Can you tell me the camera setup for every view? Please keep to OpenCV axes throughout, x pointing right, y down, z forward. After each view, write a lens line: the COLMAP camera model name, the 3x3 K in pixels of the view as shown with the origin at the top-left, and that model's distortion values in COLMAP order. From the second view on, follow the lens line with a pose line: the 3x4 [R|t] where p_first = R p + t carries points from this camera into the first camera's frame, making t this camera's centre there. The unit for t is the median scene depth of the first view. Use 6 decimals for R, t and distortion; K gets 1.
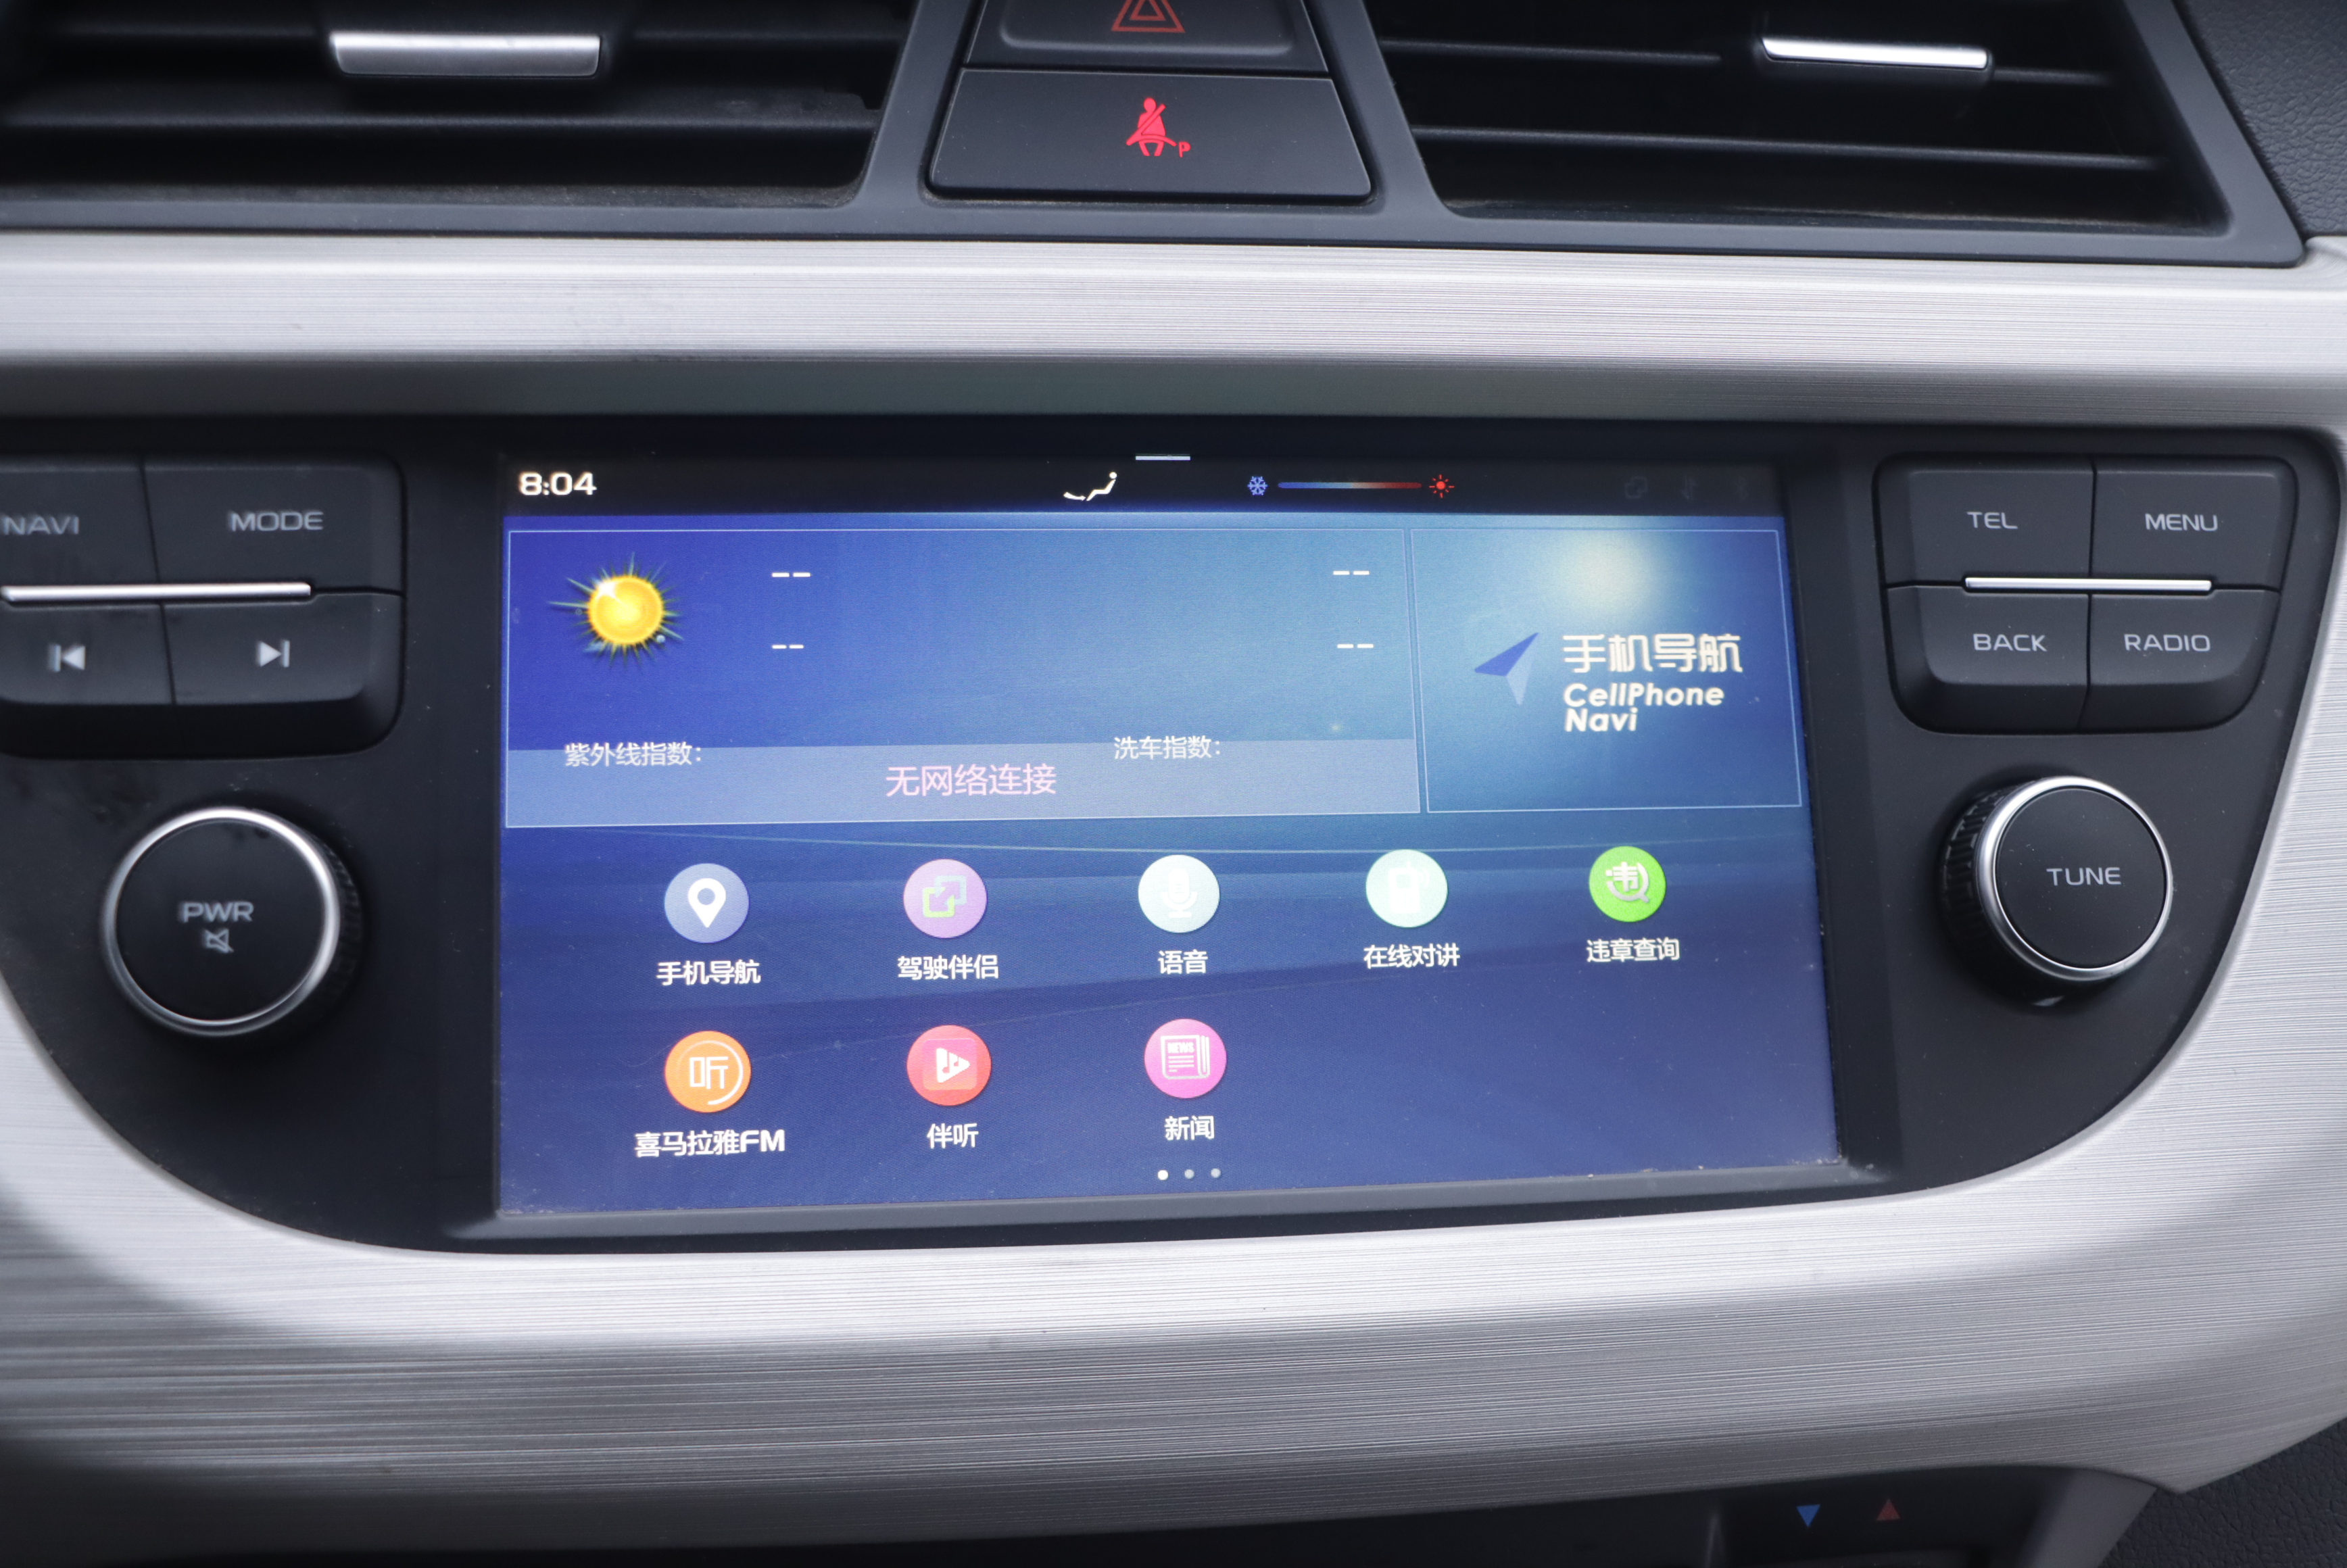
lens RADIAL K [[2464.4, 0, 1180.7], [0, 2464.4, 825.2], [0, 0, 1]] dist [-0.070430, 0.000000]
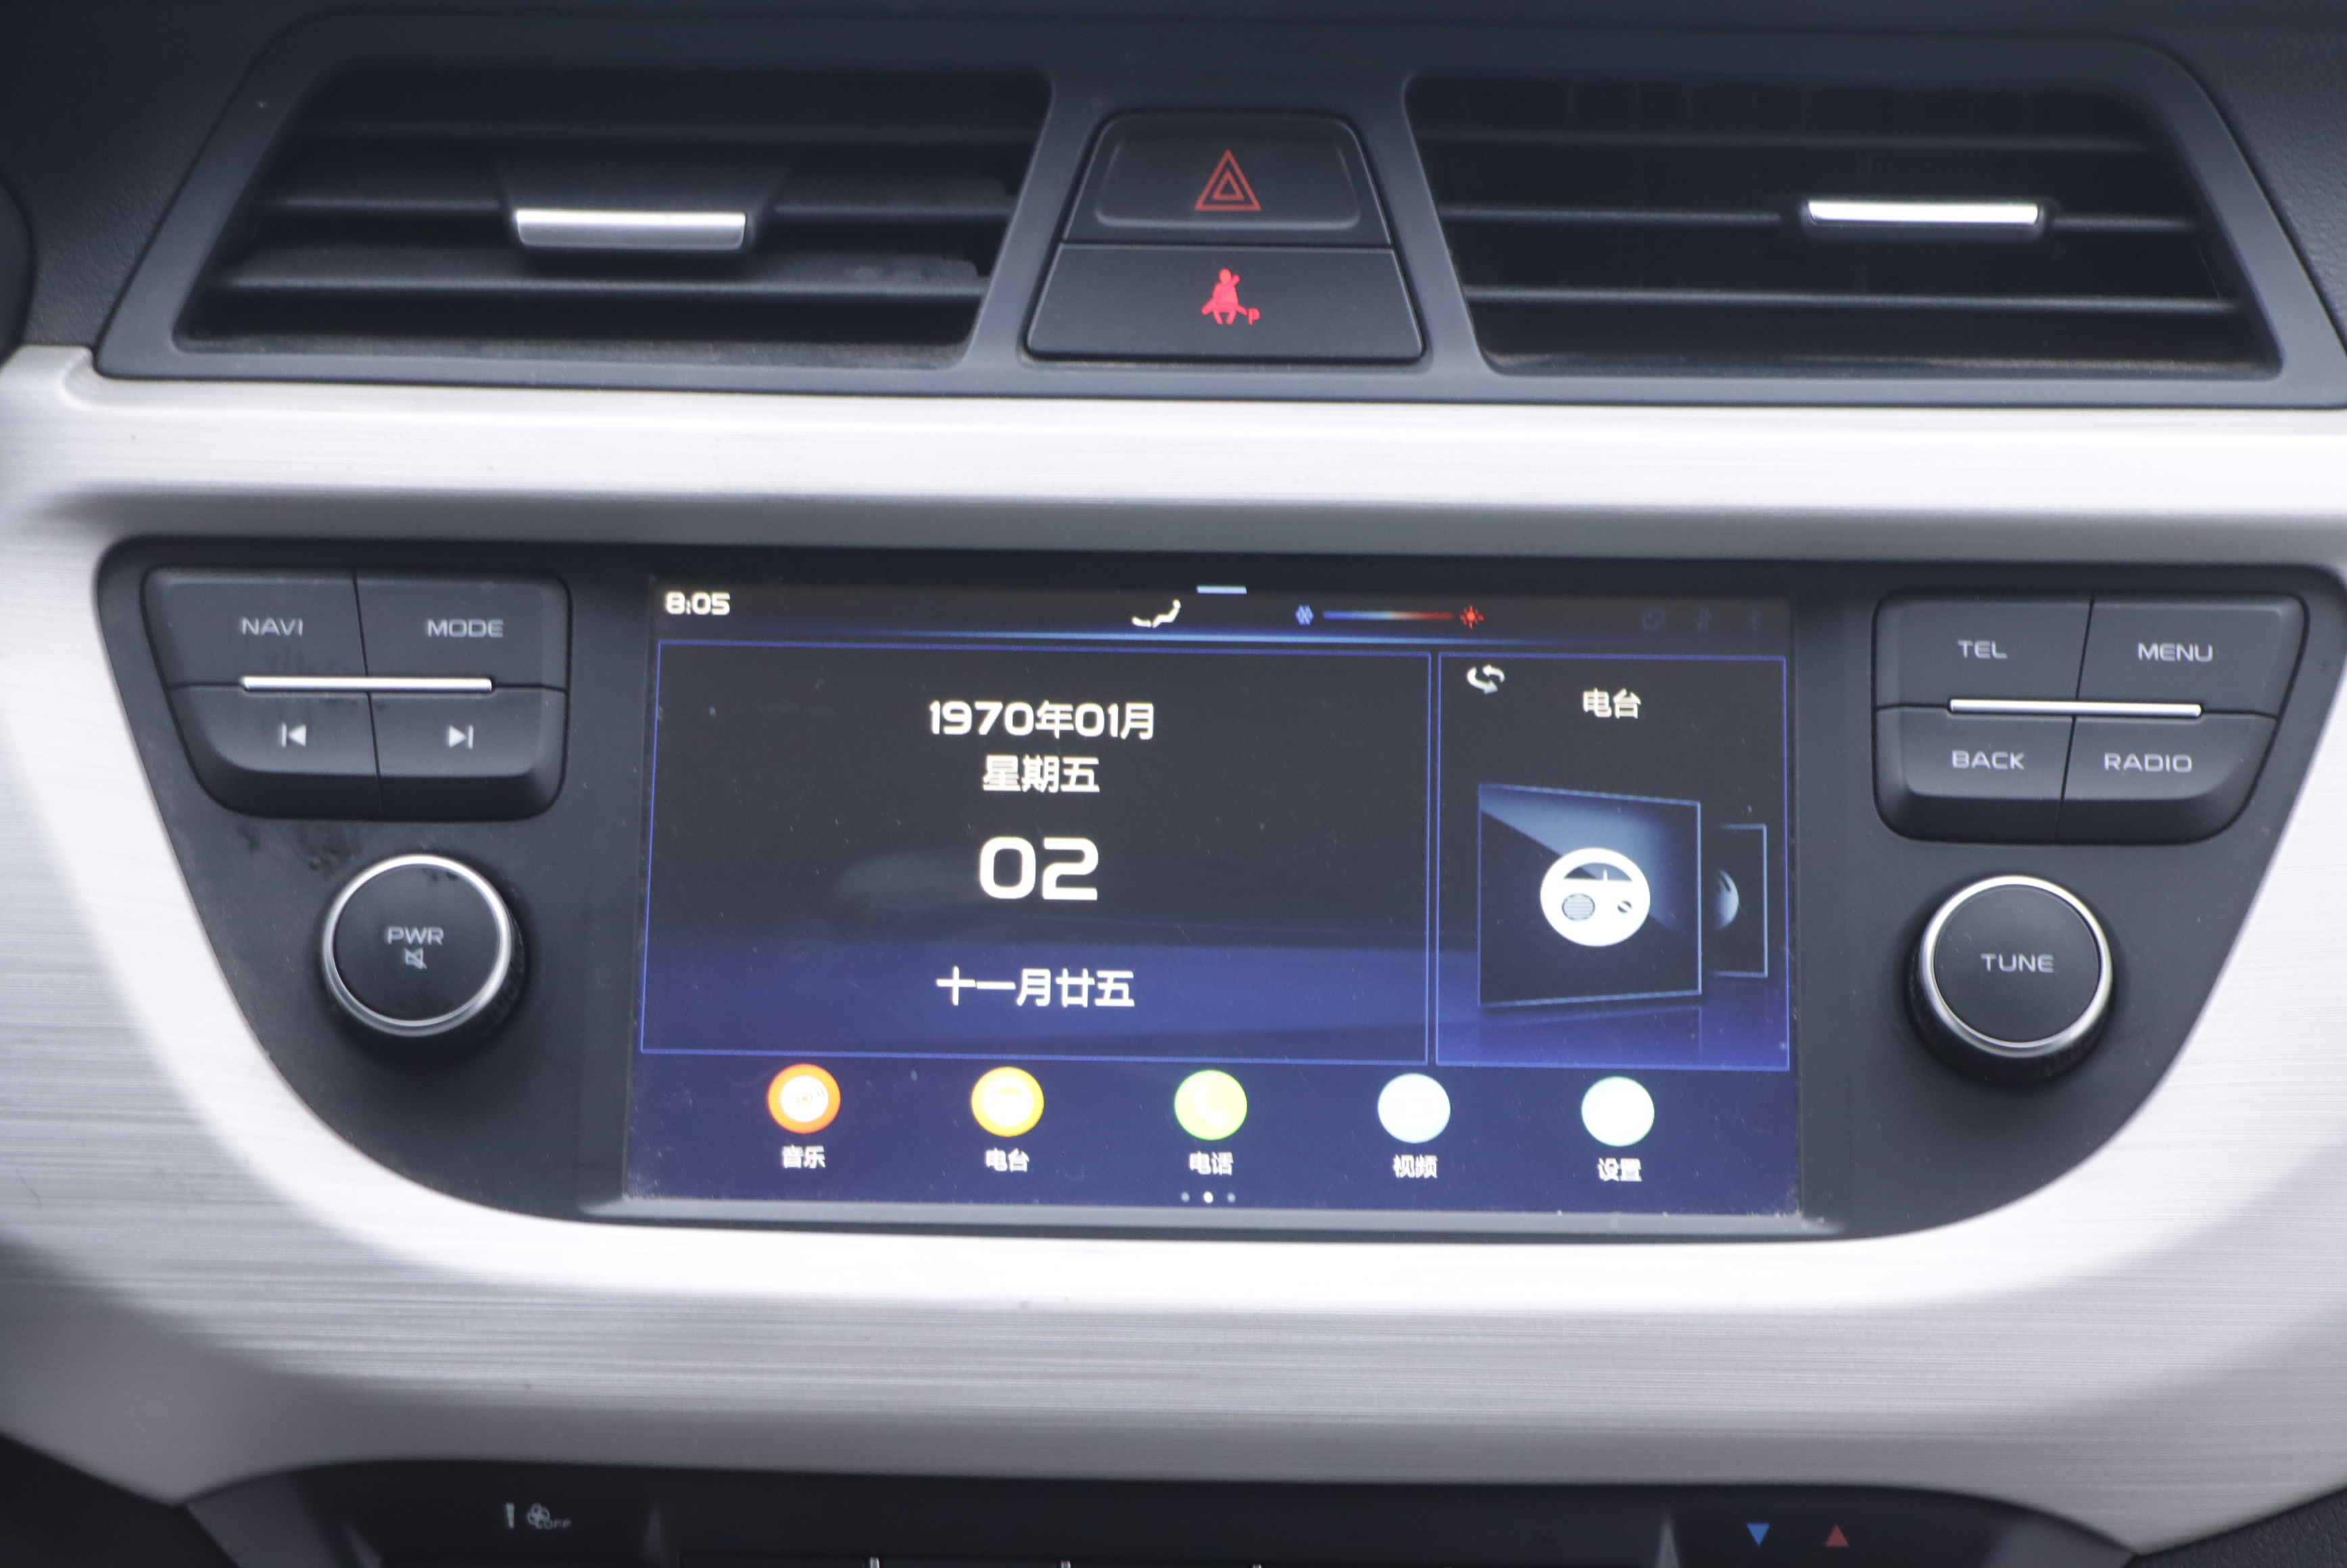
lens RADIAL K [[6521.2, 0, 1217.0], [0, 6521.2, 810.2], [0, 0, 1]] dist [0.343185, 0.000000]
pose [[0.988752, 0.014519, -0.148858, 0.455070], [-0.032743, 0.992147, -0.120719, 0.326356], [0.145936, 0.124235, 0.981462, -2.007747]]
